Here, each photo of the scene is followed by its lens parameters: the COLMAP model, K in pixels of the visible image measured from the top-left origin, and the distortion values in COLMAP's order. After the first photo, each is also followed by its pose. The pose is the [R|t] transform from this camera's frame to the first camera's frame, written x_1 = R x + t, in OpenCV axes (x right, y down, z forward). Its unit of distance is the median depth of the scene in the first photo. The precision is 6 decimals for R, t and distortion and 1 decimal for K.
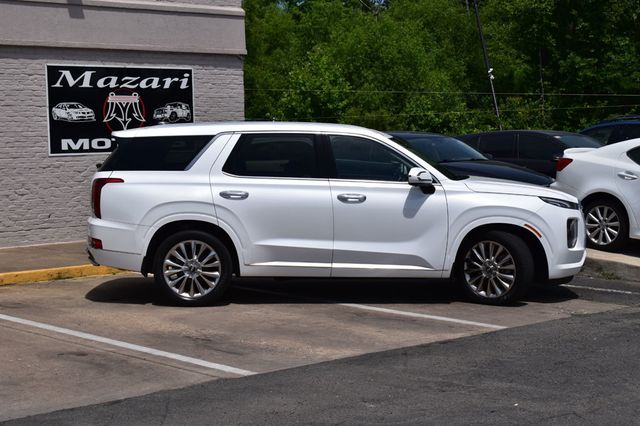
lens RADIAL K [[1151.6, 0, 320.0], [0, 1151.6, 213.0], [0, 0, 1]] dist [-0.011281, 0.035545]
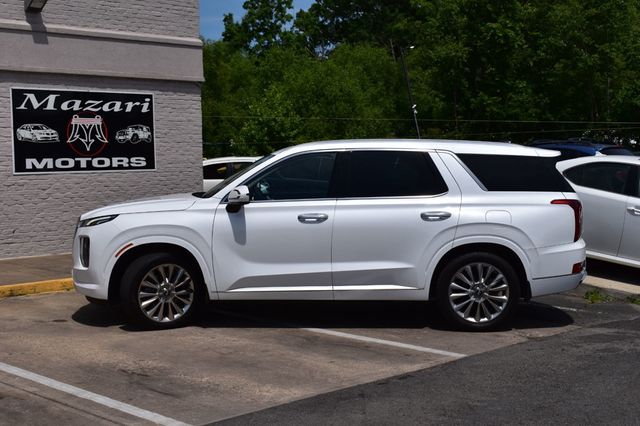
lens RADIAL K [[946.3, 0, 320.0], [0, 946.3, 213.0], [0, 0, 1]] dist [0.002802, 0.005364]
pose [[0.998871, 0.000458, 0.047496, 0.002937], [0.000054, 0.999942, -0.010761, -0.005088], [-0.047498, 0.010751, 0.998813, 0.121704]]
